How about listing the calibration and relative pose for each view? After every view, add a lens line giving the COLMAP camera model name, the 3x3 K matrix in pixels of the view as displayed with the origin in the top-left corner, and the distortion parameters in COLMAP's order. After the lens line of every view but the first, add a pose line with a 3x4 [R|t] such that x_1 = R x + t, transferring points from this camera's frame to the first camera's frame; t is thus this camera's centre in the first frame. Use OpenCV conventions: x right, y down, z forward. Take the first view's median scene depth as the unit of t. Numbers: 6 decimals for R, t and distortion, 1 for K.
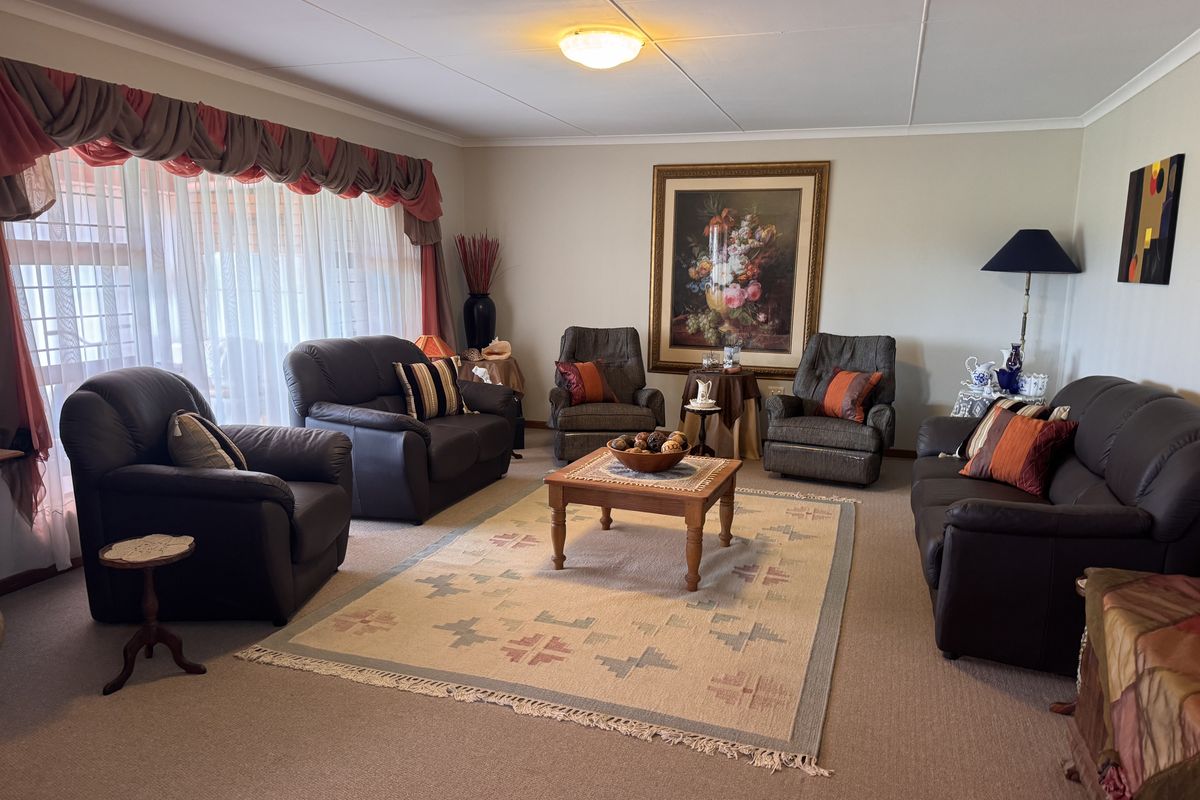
lens RADIAL K [[835.4, 0, 612.2], [0, 835.4, 423.7], [0, 0, 1]] dist [0.023112, -0.018681]
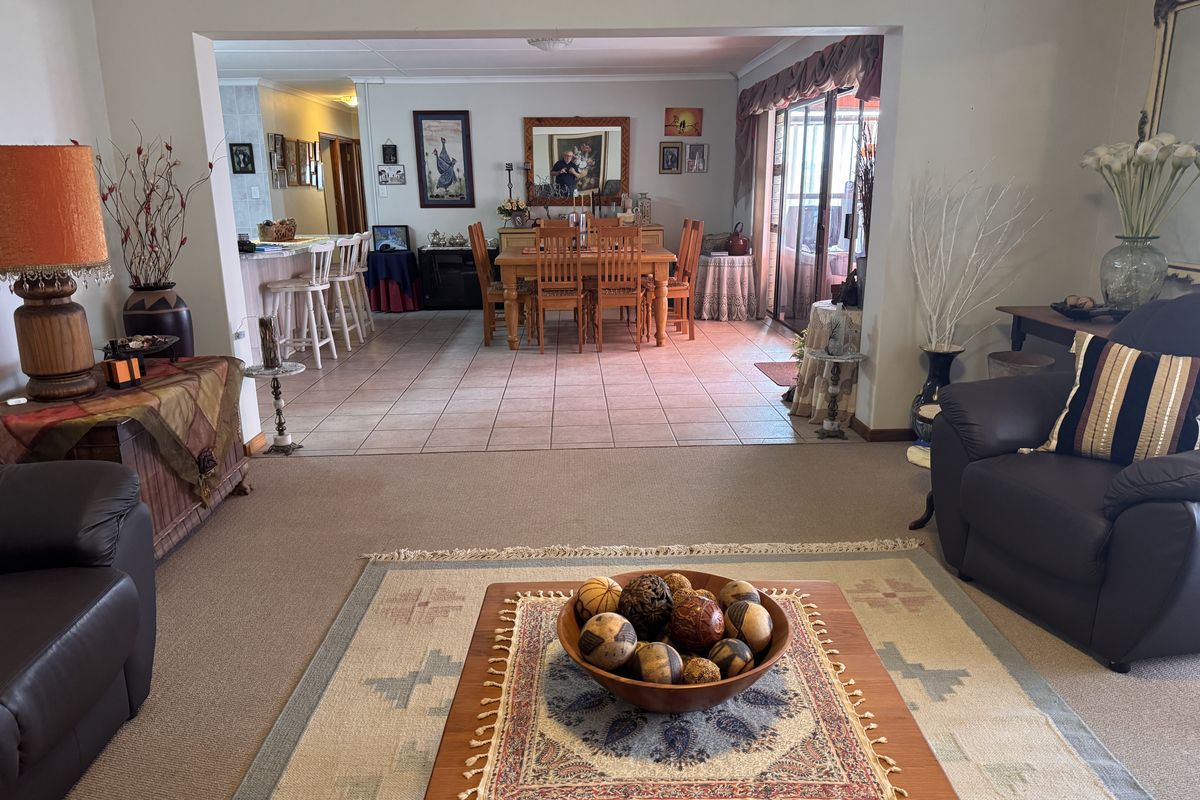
lens RADIAL K [[835.4, 0, 600.6], [0, 835.4, 403.0], [0, 0, 1]] dist [0.023112, -0.018681]
pose [[-0.942606, 0.078459, -0.324558, 0.227279], [-0.064904, 0.910411, 0.408582, -0.255659], [0.327538, 0.406198, -0.853066, 1.546079]]
